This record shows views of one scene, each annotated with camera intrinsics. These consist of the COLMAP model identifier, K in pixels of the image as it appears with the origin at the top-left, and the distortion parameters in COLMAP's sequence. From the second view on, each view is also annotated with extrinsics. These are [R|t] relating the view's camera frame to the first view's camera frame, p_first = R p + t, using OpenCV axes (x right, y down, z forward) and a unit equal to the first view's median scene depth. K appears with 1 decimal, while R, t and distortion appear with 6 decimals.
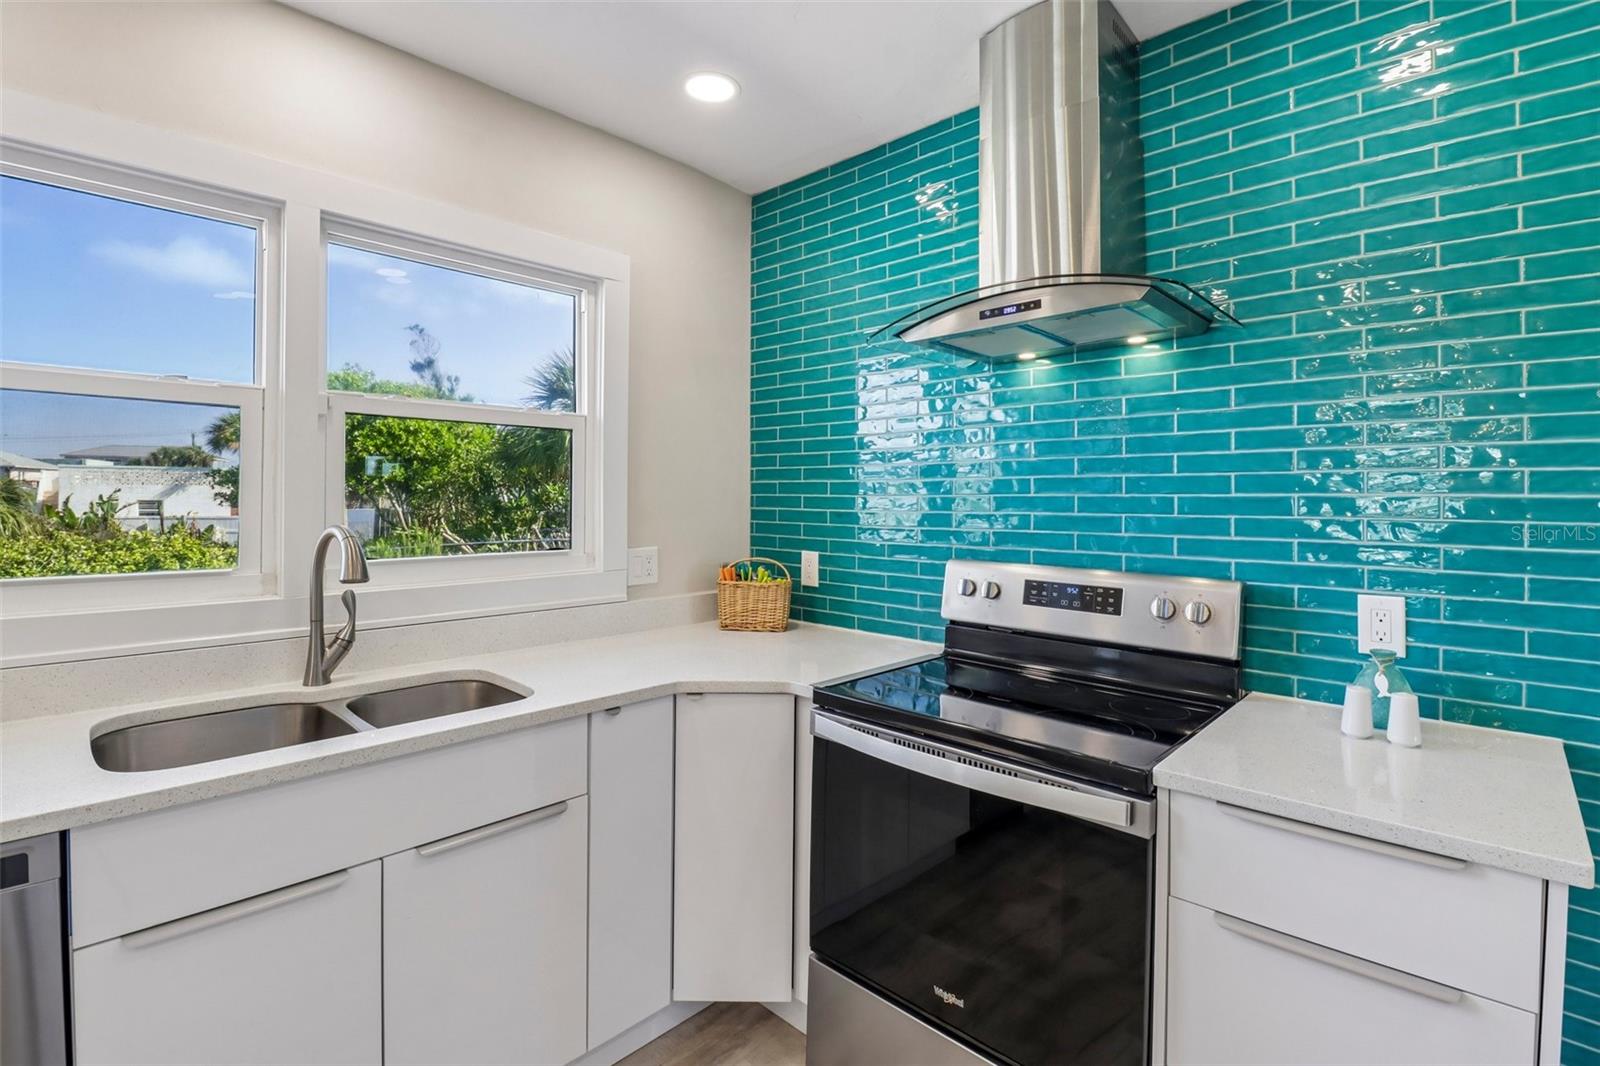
lens RADIAL K [[739.4, 0, 803.4], [0, 739.4, 498.0], [0, 0, 1]] dist [-0.016580, 0.000134]
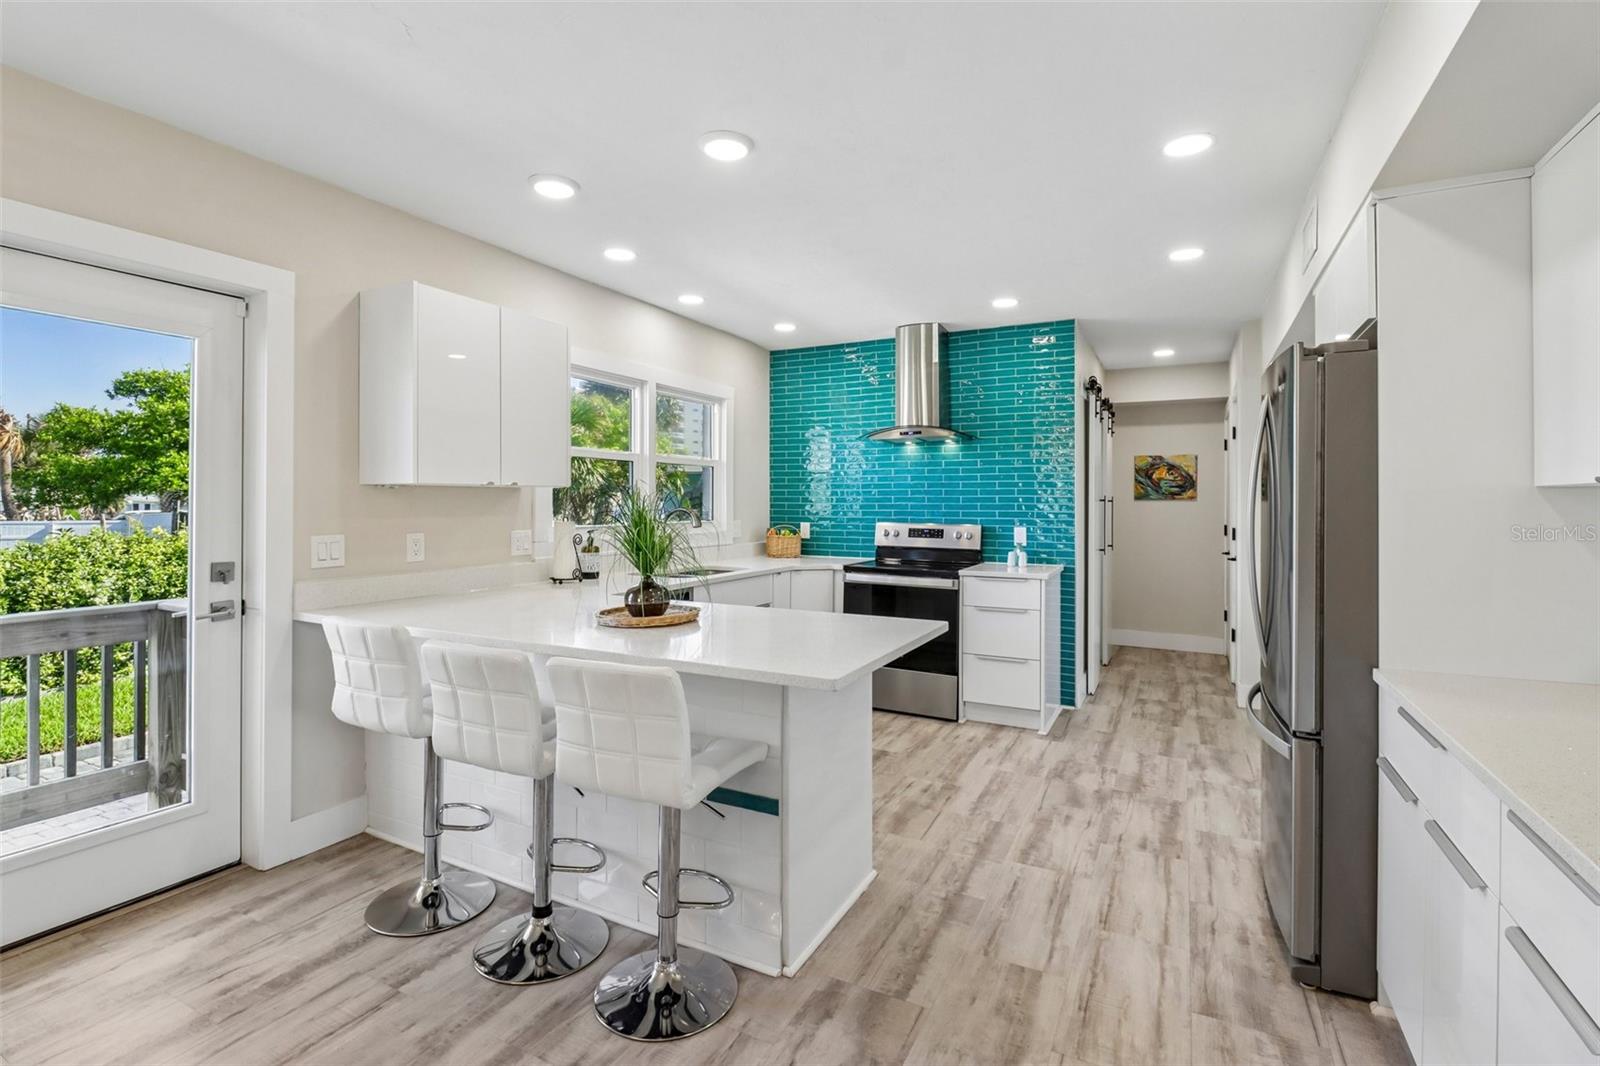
lens RADIAL K [[733.9, 0, 804.6], [0, 733.9, 501.7], [0, 0, 1]] dist [0.012933, -0.000315]
pose [[0.959033, -0.001900, 0.283289, -0.813225], [0.001999, 0.999998, -0.000061, 0.015199], [-0.283289, 0.000625, 0.959035, -1.438845]]
